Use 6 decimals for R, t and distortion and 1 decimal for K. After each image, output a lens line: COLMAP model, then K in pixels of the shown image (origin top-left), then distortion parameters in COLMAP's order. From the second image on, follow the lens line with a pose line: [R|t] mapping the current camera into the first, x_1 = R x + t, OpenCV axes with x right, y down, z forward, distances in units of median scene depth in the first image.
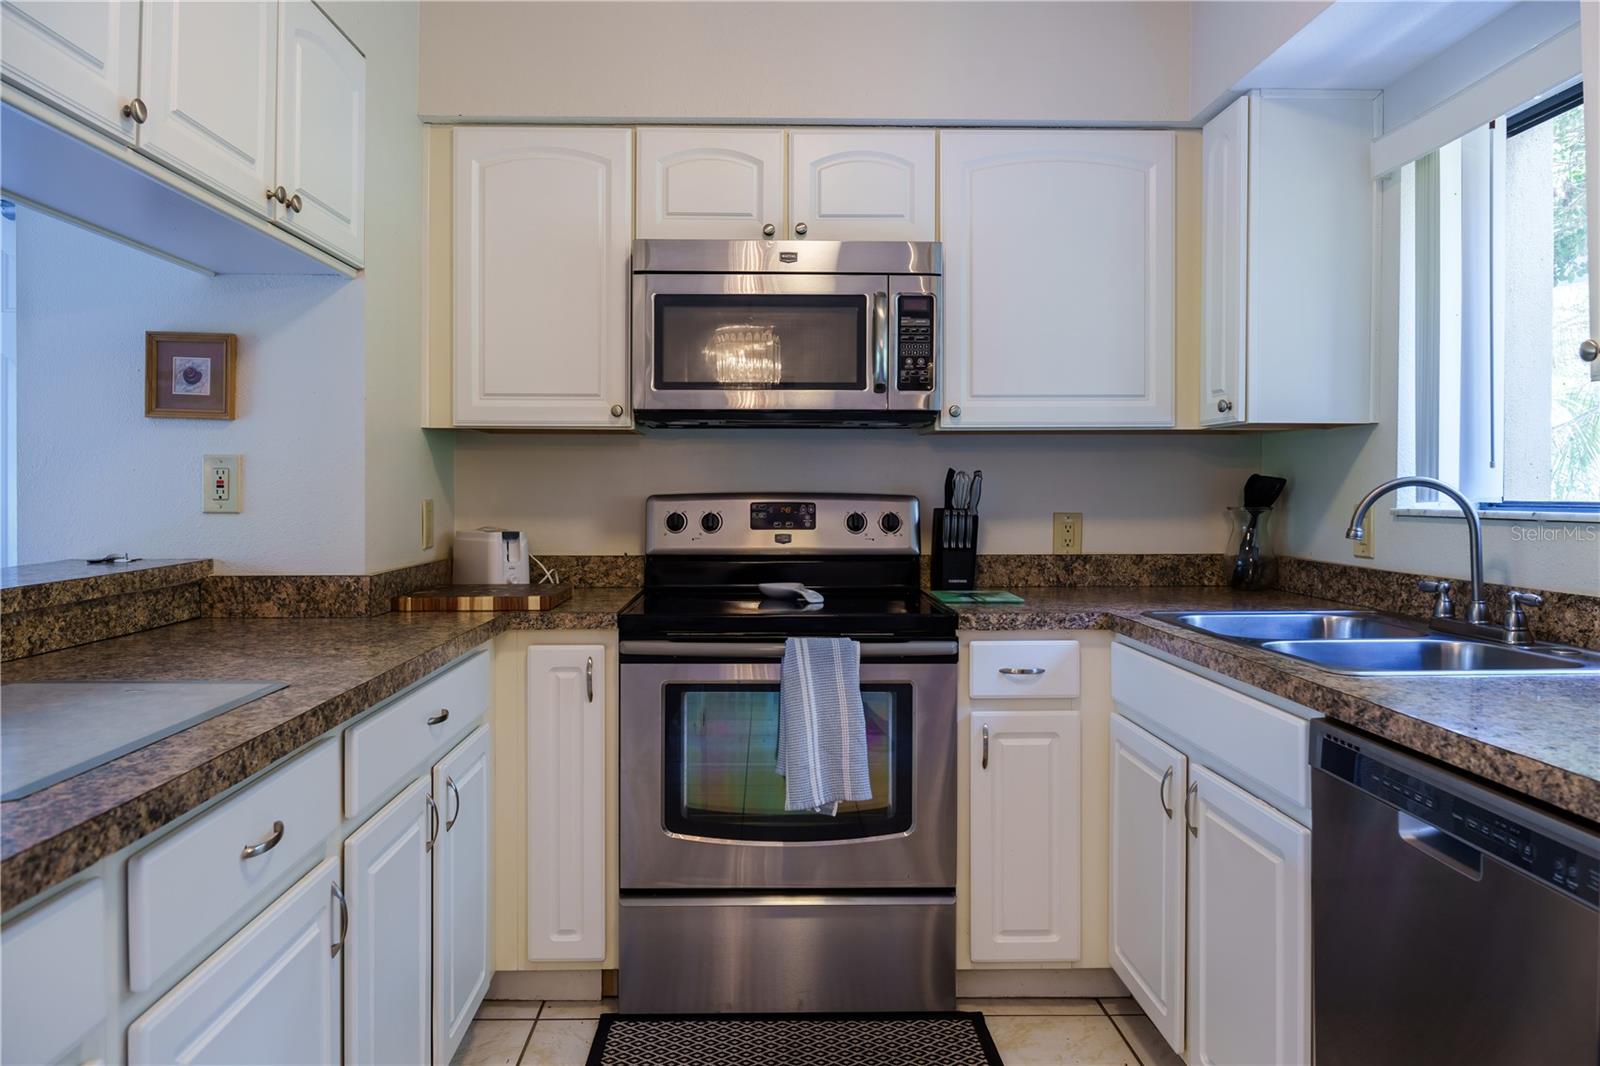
lens RADIAL K [[1129.2, 0, 770.0], [0, 1129.2, 496.3], [0, 0, 1]] dist [-0.001250, -0.004805]
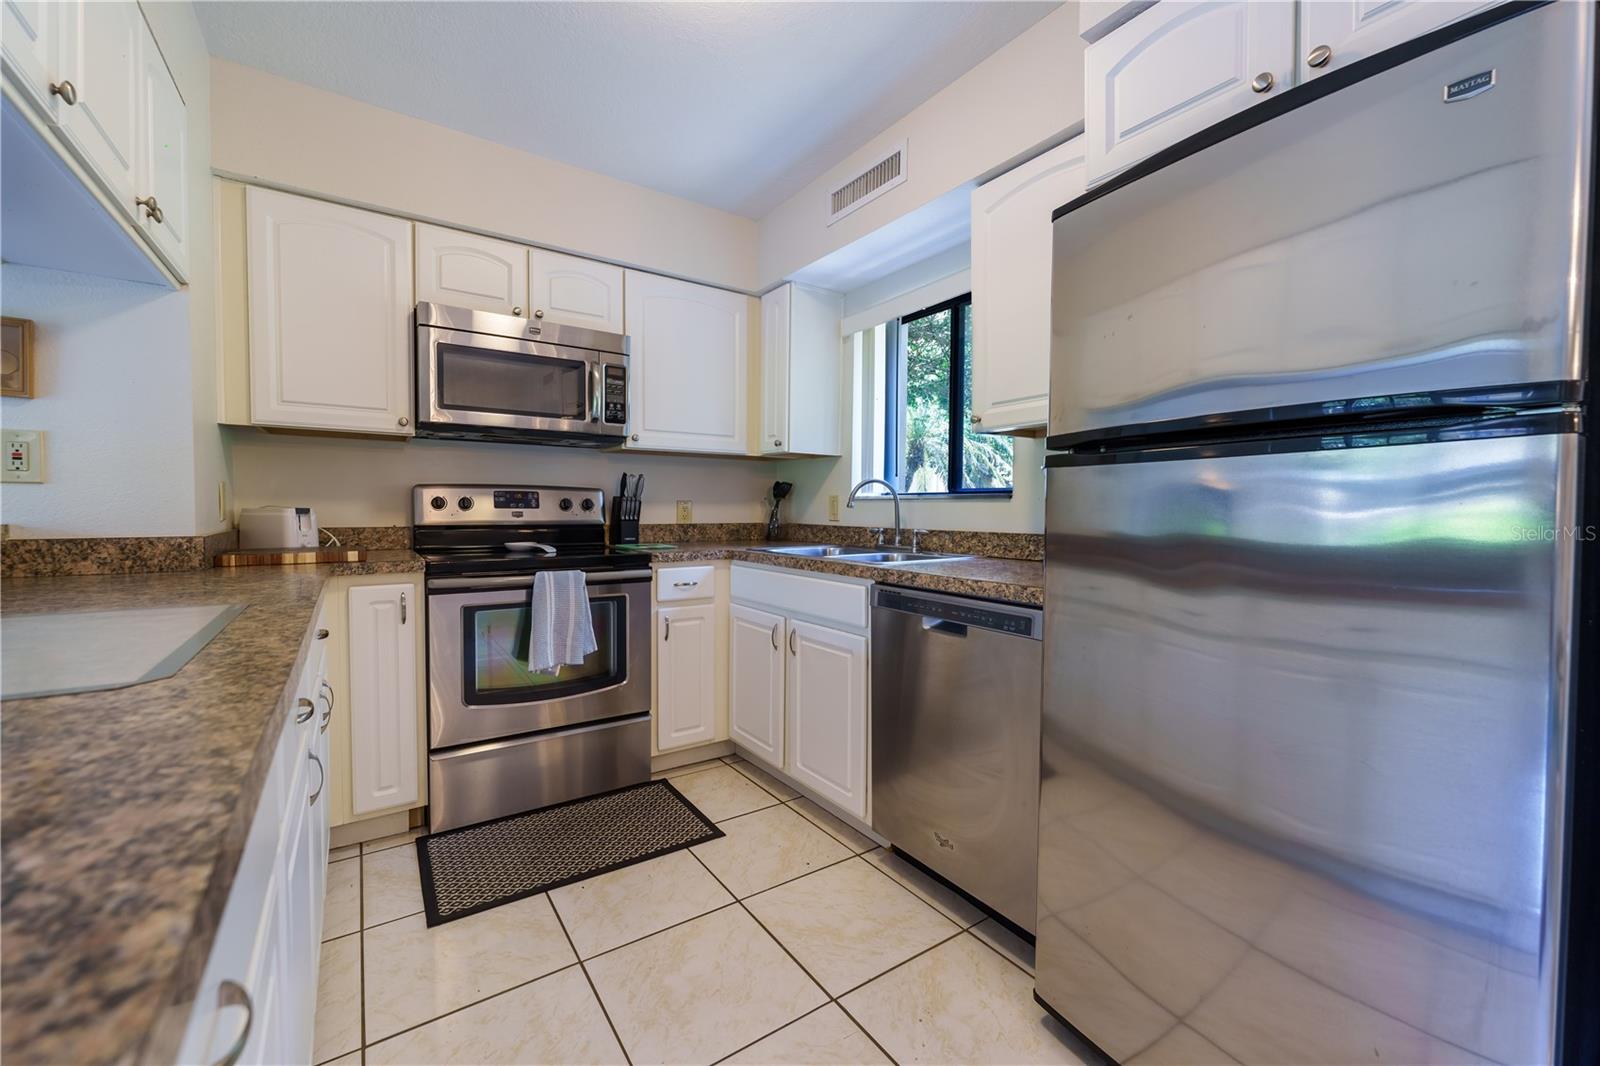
lens RADIAL K [[649.6, 0, 828.1], [0, 649.6, 530.4], [0, 0, 1]] dist [-0.005267, -0.000205]
pose [[0.821424, -0.017045, 0.570063, -0.176014], [-0.002680, 0.999427, 0.033745, 0.034120], [-0.570311, -0.029247, 0.820908, 0.028521]]
